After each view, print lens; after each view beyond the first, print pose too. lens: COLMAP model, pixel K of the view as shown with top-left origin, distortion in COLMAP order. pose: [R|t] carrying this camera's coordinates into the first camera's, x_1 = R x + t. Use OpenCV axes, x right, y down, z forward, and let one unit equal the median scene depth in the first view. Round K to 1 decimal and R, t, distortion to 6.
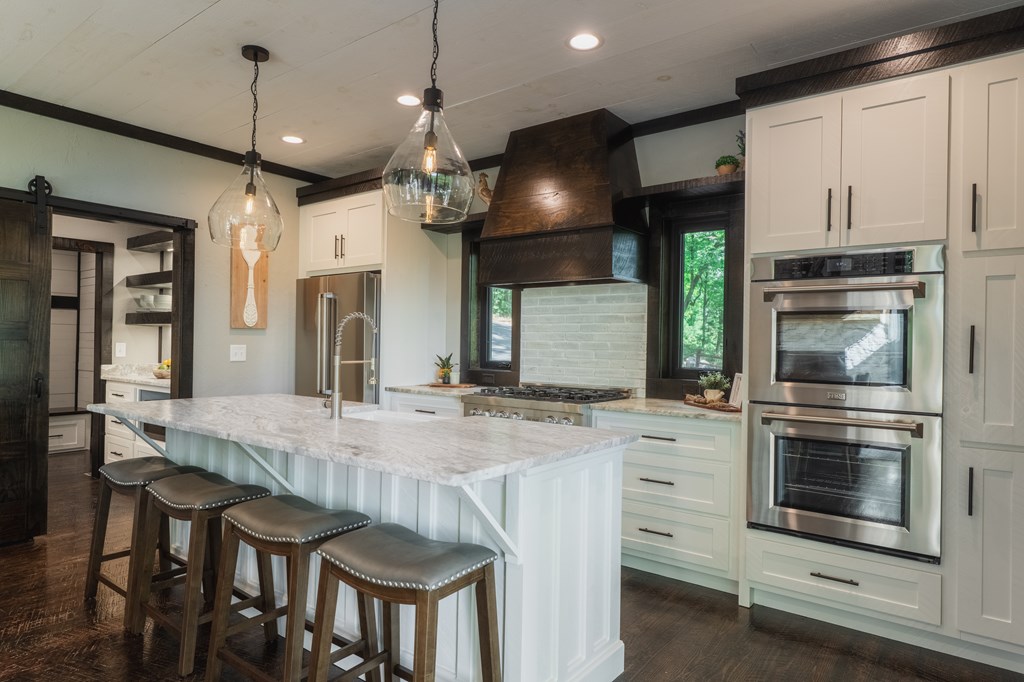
lens RADIAL K [[647.1, 0, 518.3], [0, 647.1, 337.6], [0, 0, 1]] dist [0.006930, -0.002388]
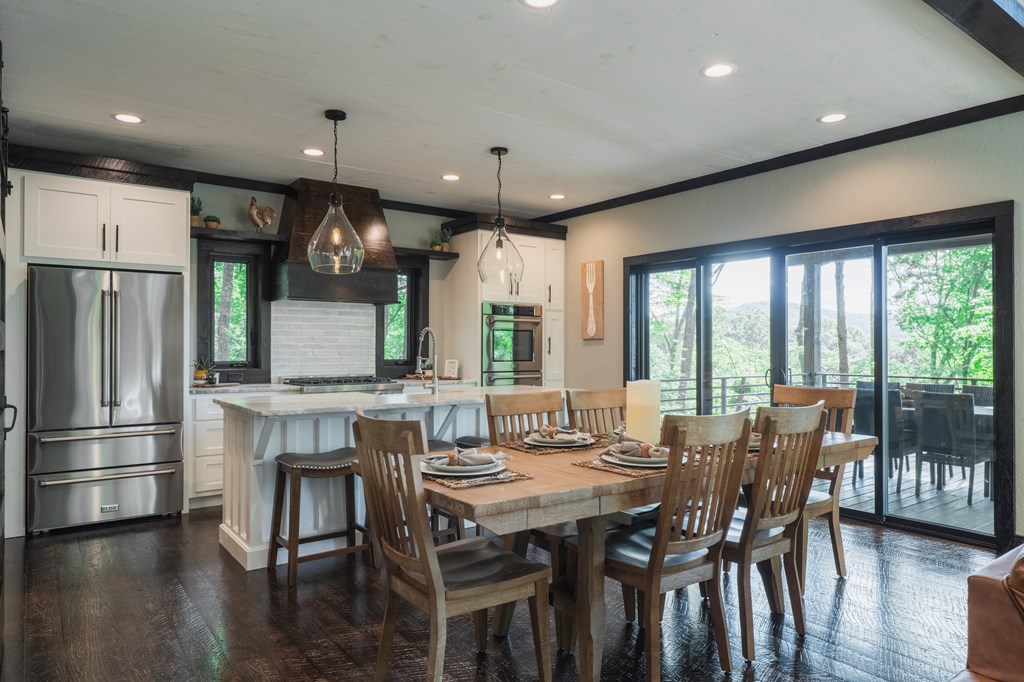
lens RADIAL K [[647.1, 0, 510.8], [0, 647.1, 344.1], [0, 0, 1]] dist [0.006930, -0.002388]
pose [[0.244030, -0.011017, 0.969705, -1.129928], [-0.009346, 0.999862, 0.013711, -0.014390], [-0.969723, -0.012408, 0.243894, 0.291606]]
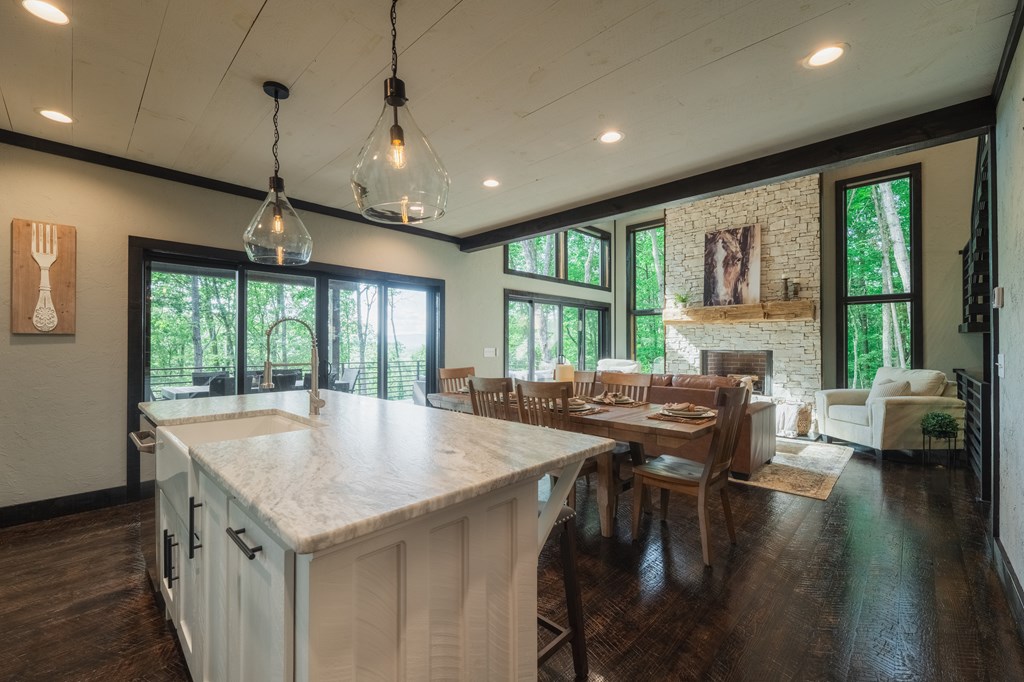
lens RADIAL K [[426.0, 0, 508.2], [0, 426.0, 341.4], [0, 0, 1]] dist [-0.012255, -0.000353]
pose [[-0.996263, -0.012269, 0.085497, -0.432642], [-0.014136, 0.999674, -0.021264, 0.008137], [-0.085208, -0.022393, -0.996112, 1.083384]]
